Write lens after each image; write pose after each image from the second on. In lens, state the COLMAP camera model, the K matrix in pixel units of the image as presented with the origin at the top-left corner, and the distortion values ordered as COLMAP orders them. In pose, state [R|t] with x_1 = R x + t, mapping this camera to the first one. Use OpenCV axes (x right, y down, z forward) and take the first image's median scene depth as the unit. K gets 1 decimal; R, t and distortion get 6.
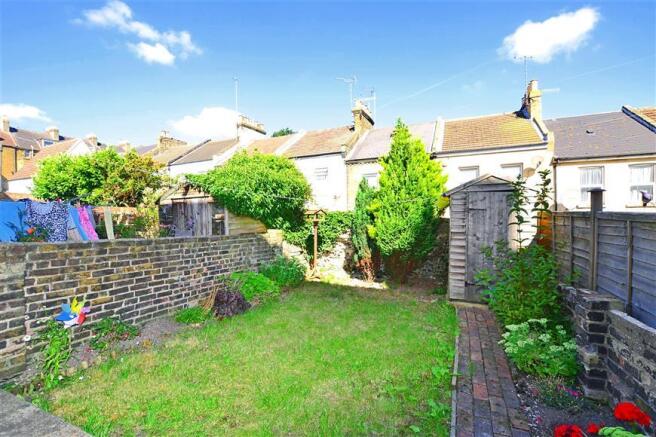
lens RADIAL K [[289.7, 0, 327.3], [0, 289.7, 219.8], [0, 0, 1]] dist [-0.028142, 0.000175]
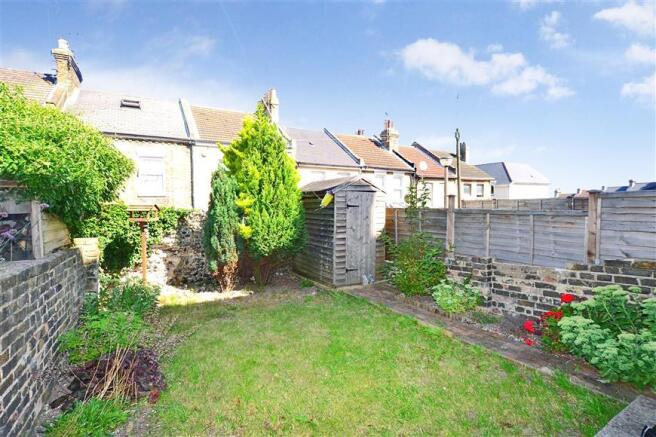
lens RADIAL K [[321.4, 0, 327.9], [0, 321.4, 216.1], [0, 0, 1]] dist [-0.005977, -0.000534]
pose [[0.584258, -0.022399, 0.811259, -0.439196], [0.019346, 0.999719, 0.013670, -0.010255], [-0.811338, 0.007708, 0.584527, 0.221302]]
